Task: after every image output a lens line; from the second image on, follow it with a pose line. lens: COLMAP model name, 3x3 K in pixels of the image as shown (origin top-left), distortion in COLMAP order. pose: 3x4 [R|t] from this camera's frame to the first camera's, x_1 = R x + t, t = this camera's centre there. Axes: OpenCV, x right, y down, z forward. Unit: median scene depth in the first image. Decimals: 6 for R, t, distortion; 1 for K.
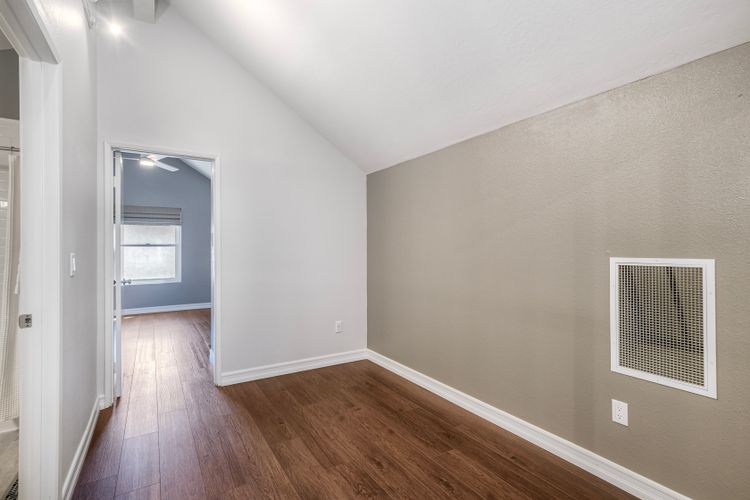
lens RADIAL K [[340.7, 0, 371.3], [0, 340.7, 252.8], [0, 0, 1]] dist [0.014449, 0.000259]
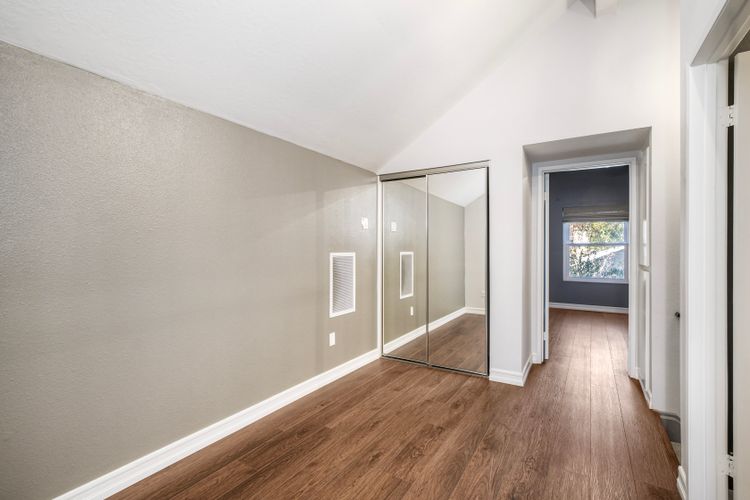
lens RADIAL K [[340.7, 0, 371.4], [0, 340.7, 245.3], [0, 0, 1]] dist [0.014449, 0.000259]
pose [[-0.412015, 0.011731, 0.911102, -0.860585], [0.008110, 0.999925, -0.009207, -0.006050], [-0.911141, 0.003596, -0.412079, 1.349705]]
